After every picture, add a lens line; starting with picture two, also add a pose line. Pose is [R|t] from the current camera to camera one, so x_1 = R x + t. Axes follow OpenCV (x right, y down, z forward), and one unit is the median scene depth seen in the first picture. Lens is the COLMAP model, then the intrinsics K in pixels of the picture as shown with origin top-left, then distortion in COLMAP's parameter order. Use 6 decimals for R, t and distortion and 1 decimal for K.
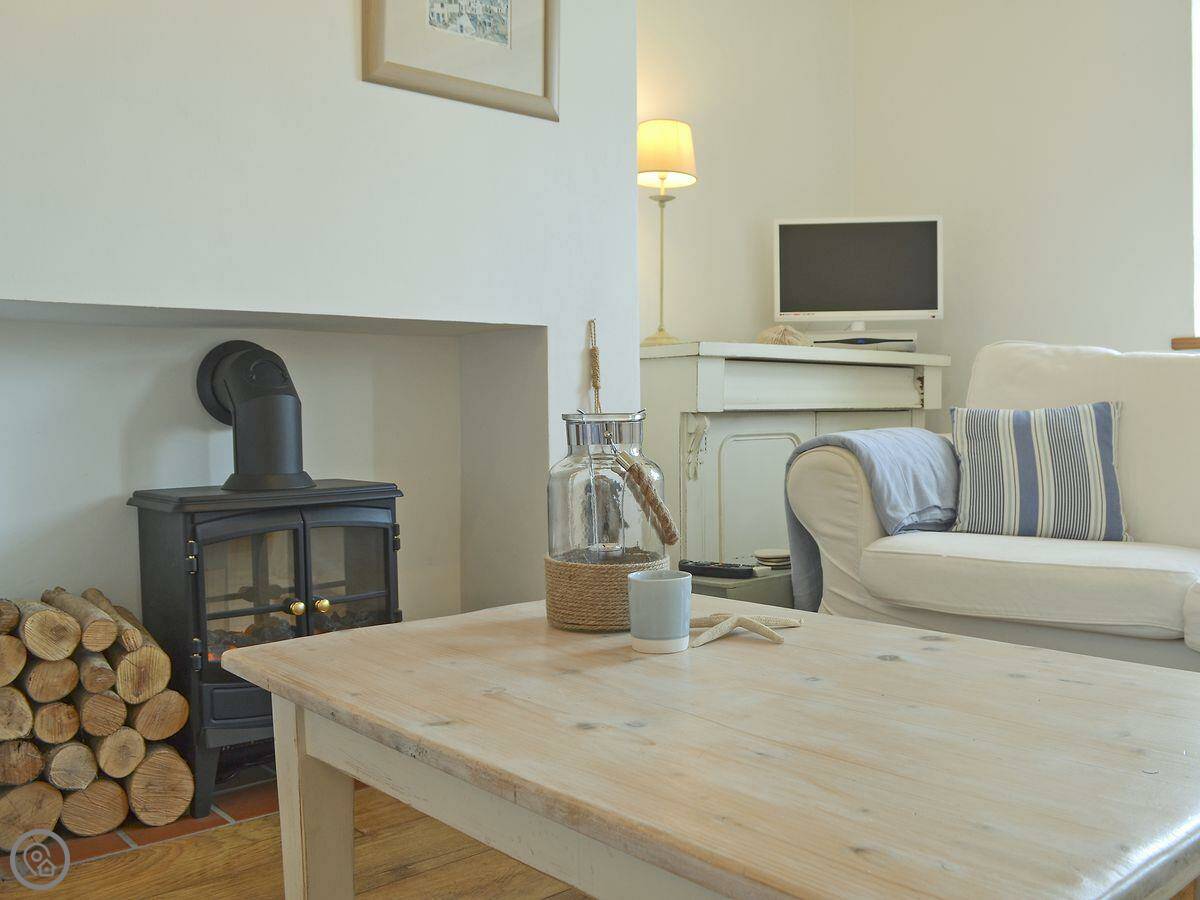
lens RADIAL K [[1106.1, 0, 669.2], [0, 1106.1, 445.6], [0, 0, 1]] dist [-0.079454, 0.009607]
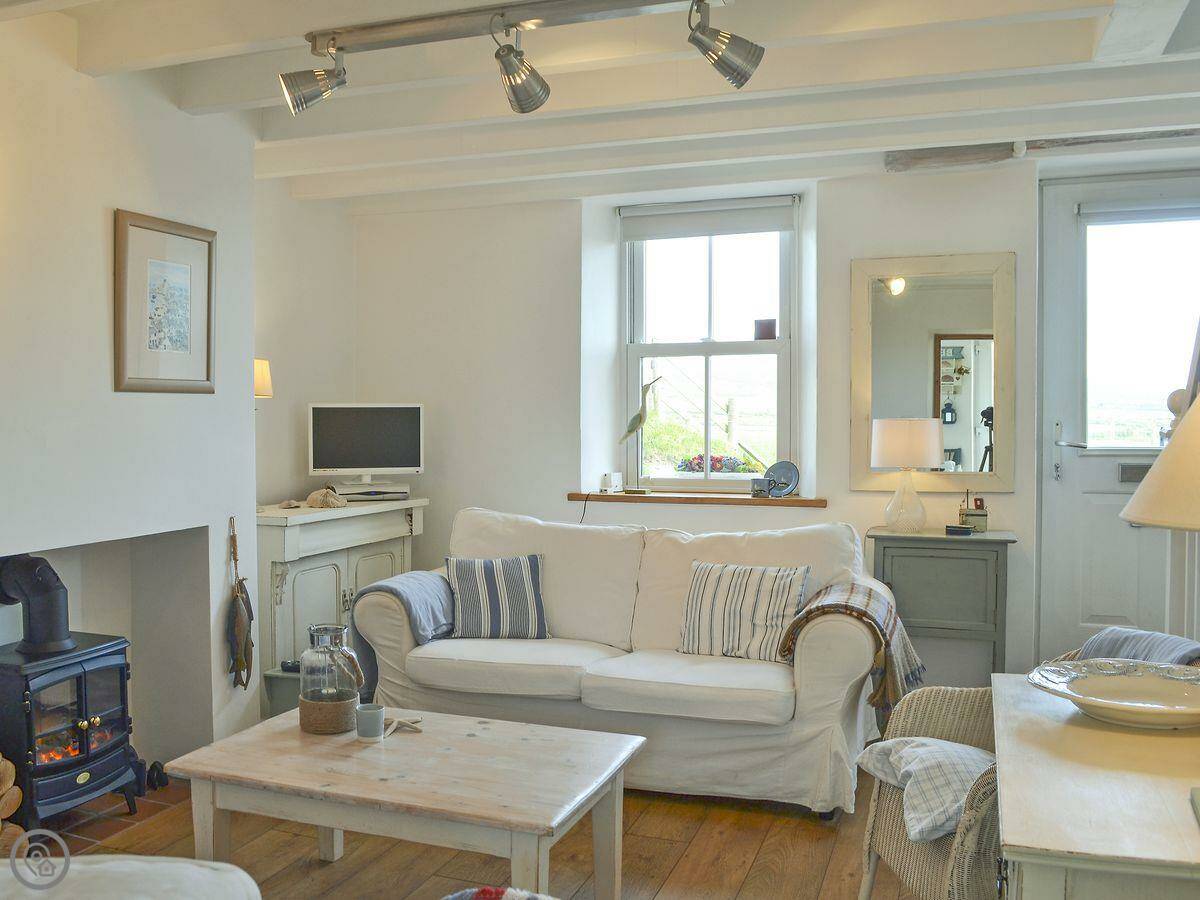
lens RADIAL K [[1110.0, 0, 535.1], [0, 1110.0, 449.0], [0, 0, 1]] dist [-0.067871, 0.000165]
pose [[0.914114, -0.004804, 0.405429, -0.324383], [0.005803, 0.999982, -0.001236, -0.214211], [-0.405416, 0.003483, 0.914126, -0.630936]]
